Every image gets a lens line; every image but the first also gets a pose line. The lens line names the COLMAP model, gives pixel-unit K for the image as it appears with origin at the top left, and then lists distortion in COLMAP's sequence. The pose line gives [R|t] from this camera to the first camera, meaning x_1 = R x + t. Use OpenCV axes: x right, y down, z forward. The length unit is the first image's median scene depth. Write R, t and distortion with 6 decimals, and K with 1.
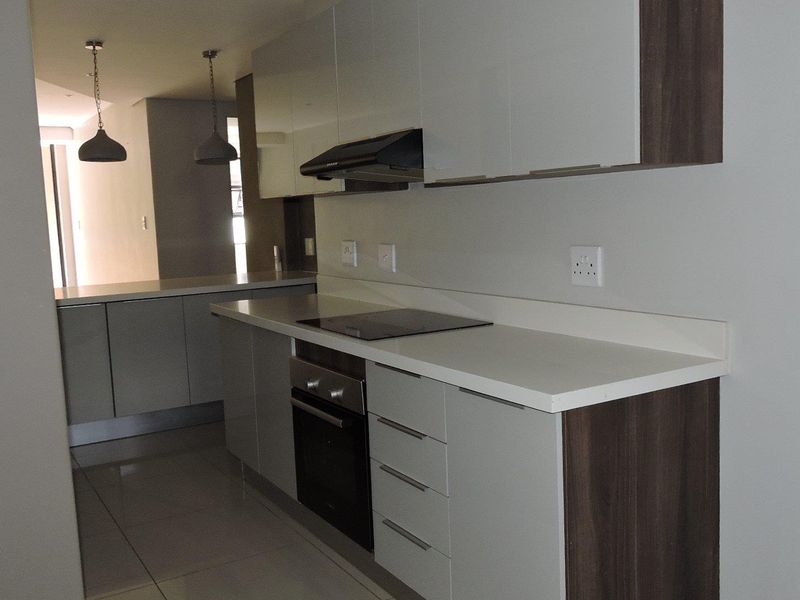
lens RADIAL K [[766.6, 0, 400.0], [0, 766.6, 300.0], [0, 0, 1]] dist [-0.008441, -0.009275]
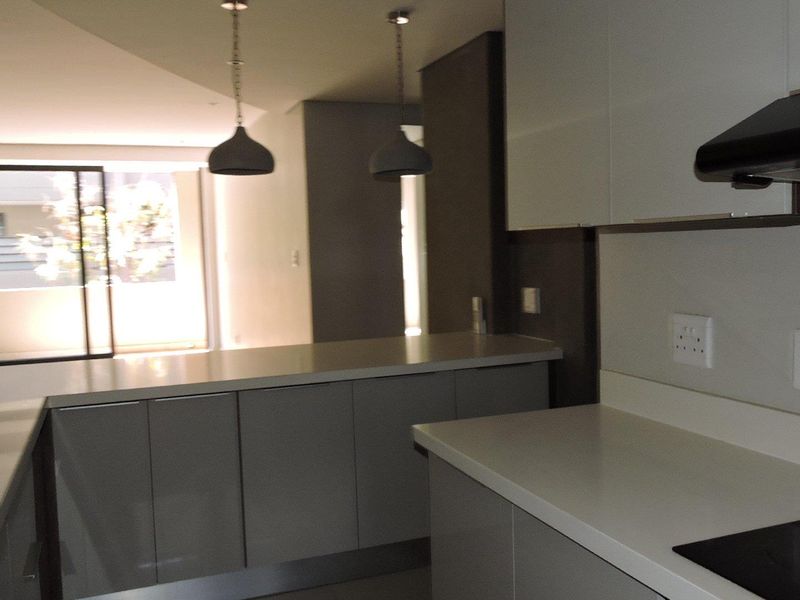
lens RADIAL K [[766.6, 0, 400.0], [0, 766.6, 300.0], [0, 0, 1]] dist [-0.008441, -0.009275]
pose [[0.983363, 0.020907, -0.180446, -0.114007], [-0.027705, 0.998995, -0.035236, -0.044731], [0.179528, 0.039650, 0.982953, 0.329482]]
